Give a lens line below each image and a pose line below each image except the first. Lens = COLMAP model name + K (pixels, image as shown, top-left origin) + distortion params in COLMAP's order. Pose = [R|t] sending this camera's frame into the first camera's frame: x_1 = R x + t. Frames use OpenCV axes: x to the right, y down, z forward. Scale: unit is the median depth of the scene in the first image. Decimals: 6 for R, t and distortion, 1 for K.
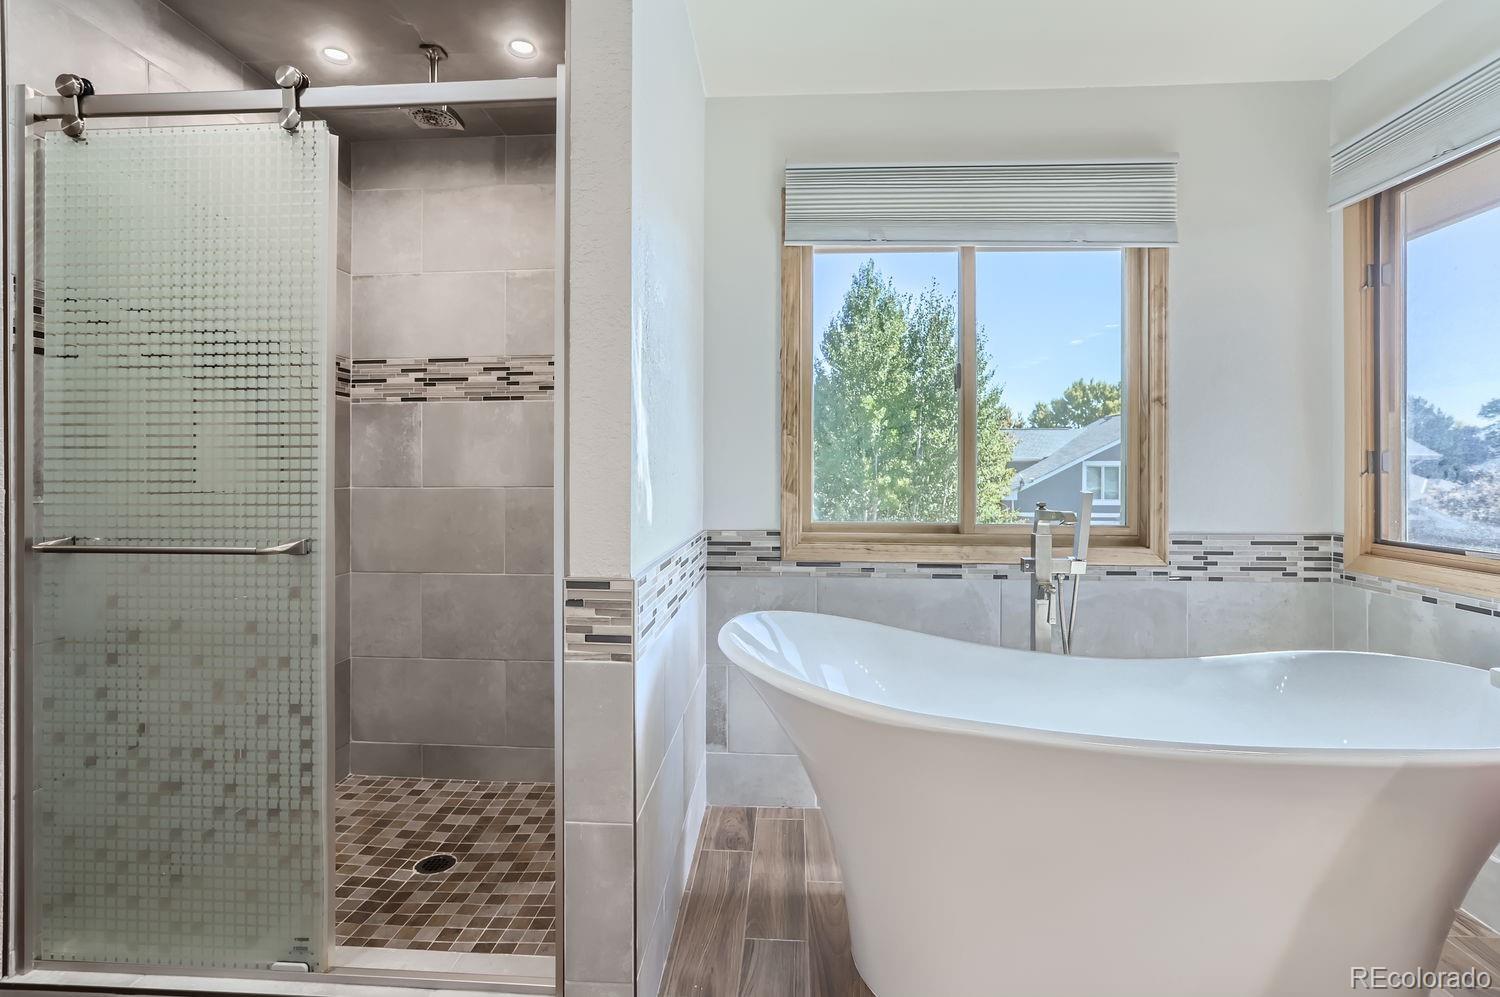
lens RADIAL K [[724.4, 0, 751.1], [0, 724.4, 470.4], [0, 0, 1]] dist [-0.027816, 0.017128]
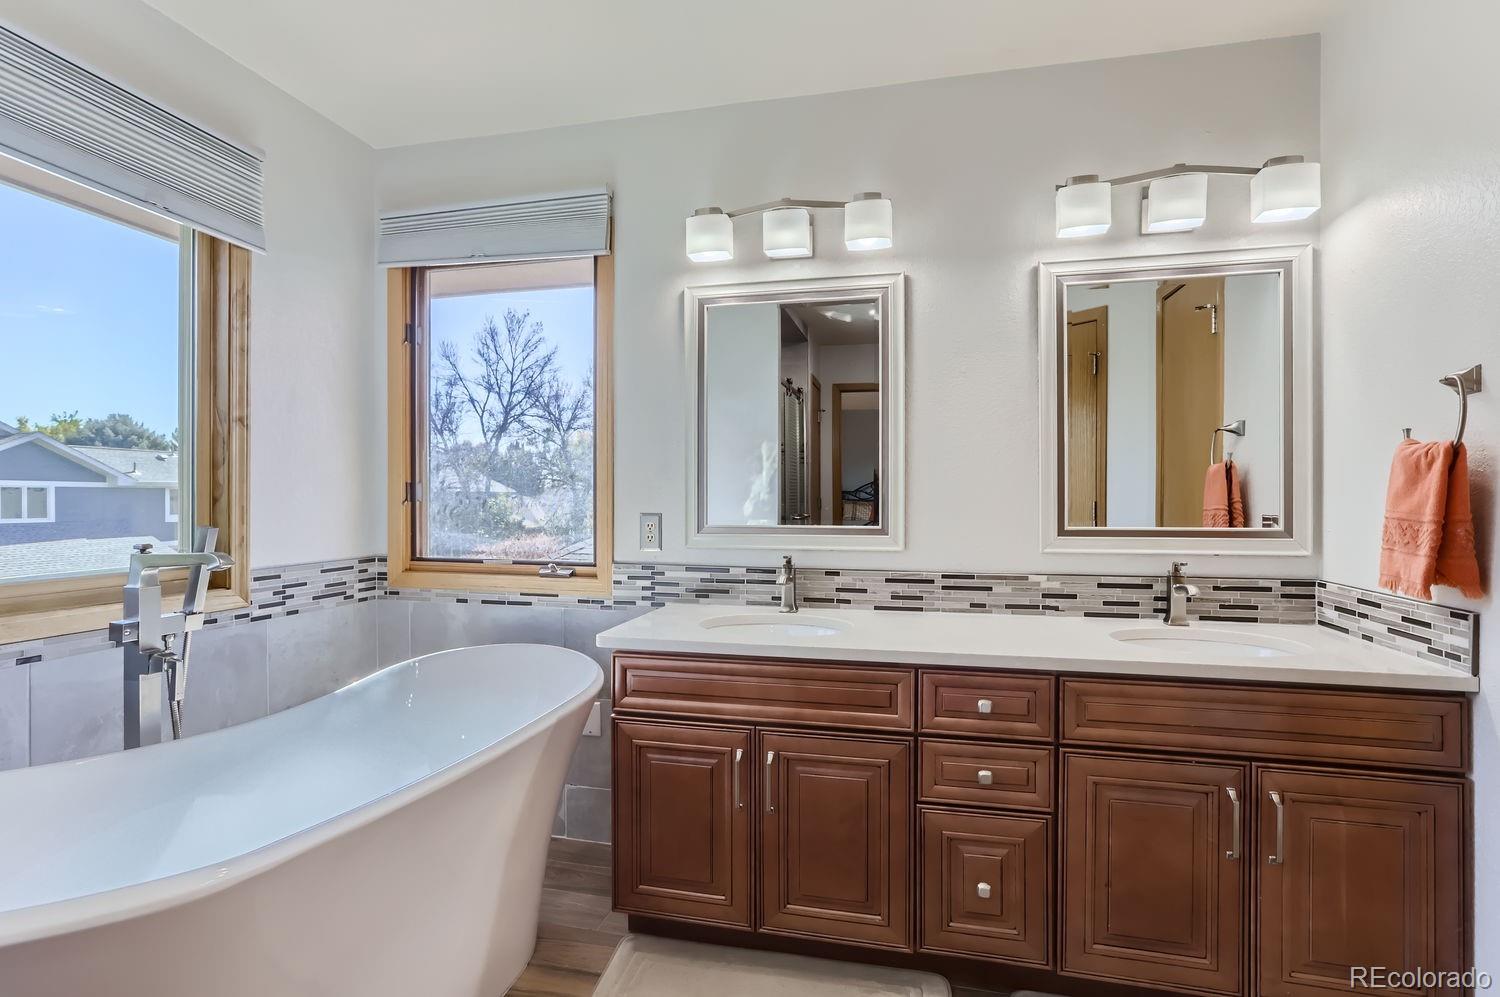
lens RADIAL K [[724.4, 0, 747.4], [0, 724.4, 500.6], [0, 0, 1]] dist [-0.027816, 0.017128]
pose [[0.169696, -0.004279, 0.985487, -0.200408], [-0.001608, 0.999988, 0.004619, -0.003924], [-0.985495, -0.002369, 0.169687, 0.242288]]
